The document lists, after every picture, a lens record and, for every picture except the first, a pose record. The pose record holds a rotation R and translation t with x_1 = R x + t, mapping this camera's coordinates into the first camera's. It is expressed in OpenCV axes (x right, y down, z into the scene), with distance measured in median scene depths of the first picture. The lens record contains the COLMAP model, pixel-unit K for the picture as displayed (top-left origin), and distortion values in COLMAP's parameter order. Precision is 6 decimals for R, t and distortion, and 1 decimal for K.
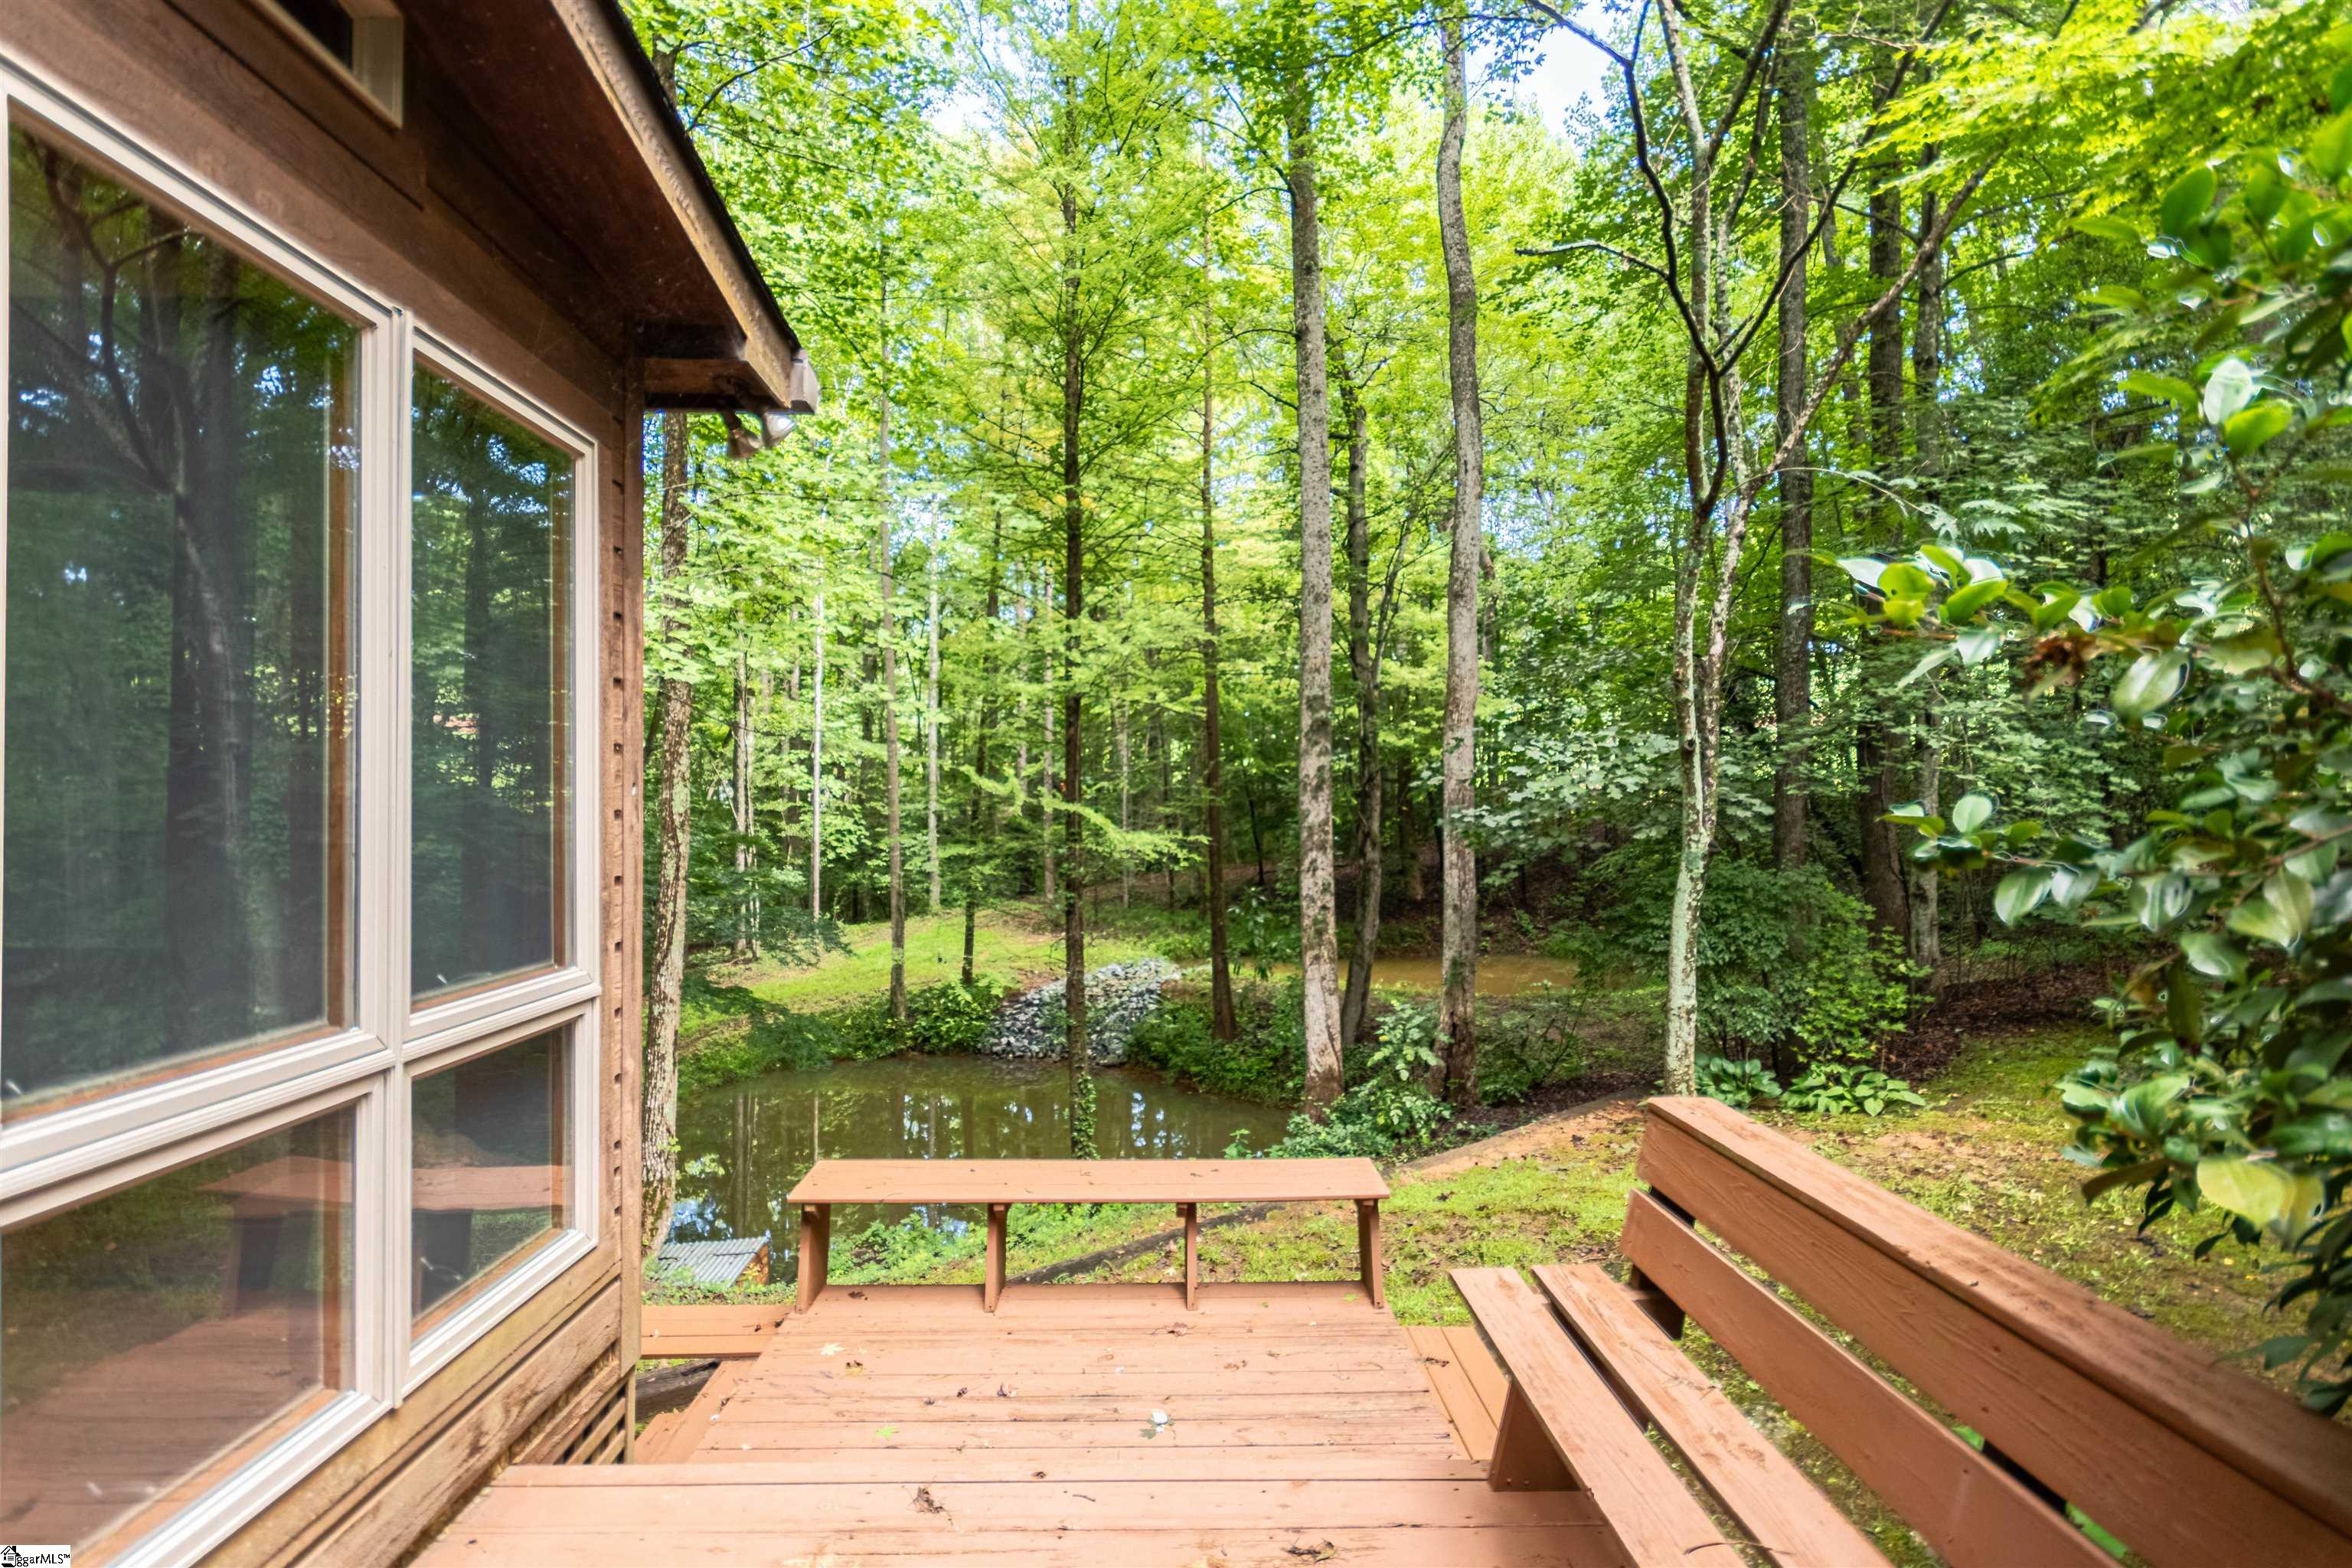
lens RADIAL K [[1137.3, 0, 1162.7], [0, 1137.3, 778.4], [0, 0, 1]] dist [0.006120, 0.003030]
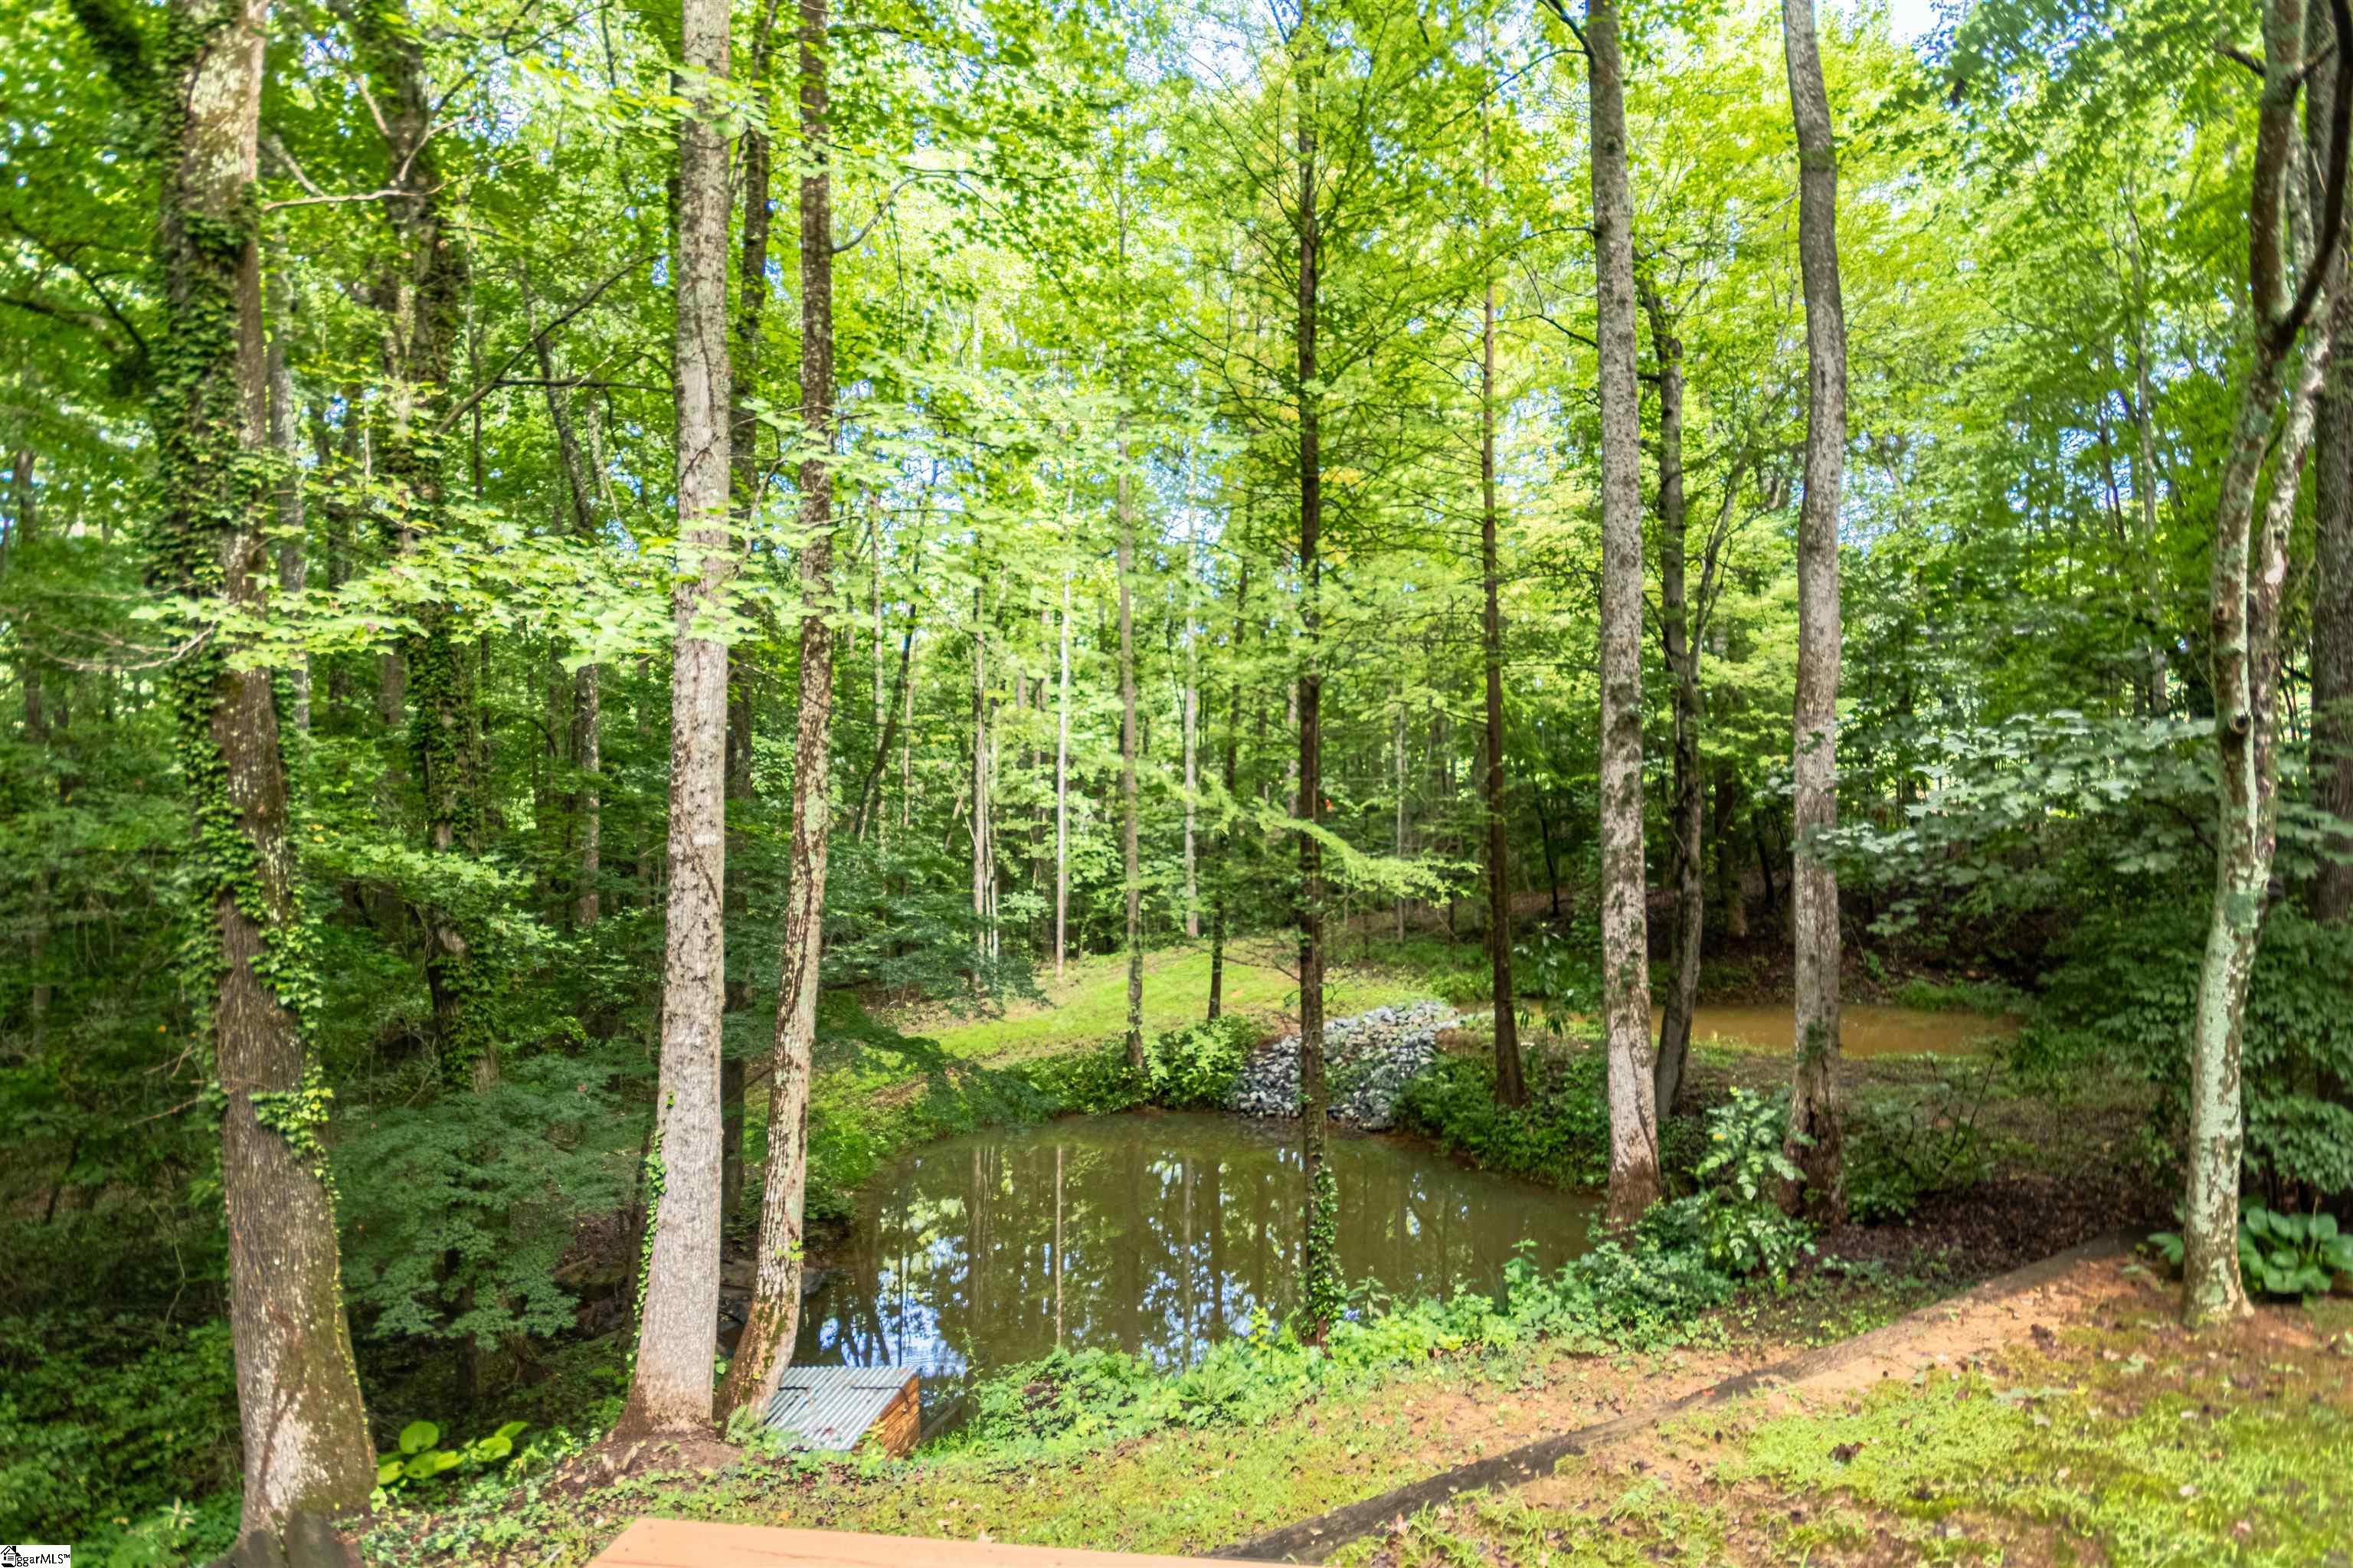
lens RADIAL K [[1137.8, 0, 1331.7], [0, 1137.8, 790.3], [0, 0, 1]] dist [0.006120, 0.003030]
pose [[0.993921, -0.001563, -0.110087, 0.021912], [0.000604, 0.999962, -0.008746, 0.007457], [0.110096, 0.008627, 0.993883, 0.198588]]
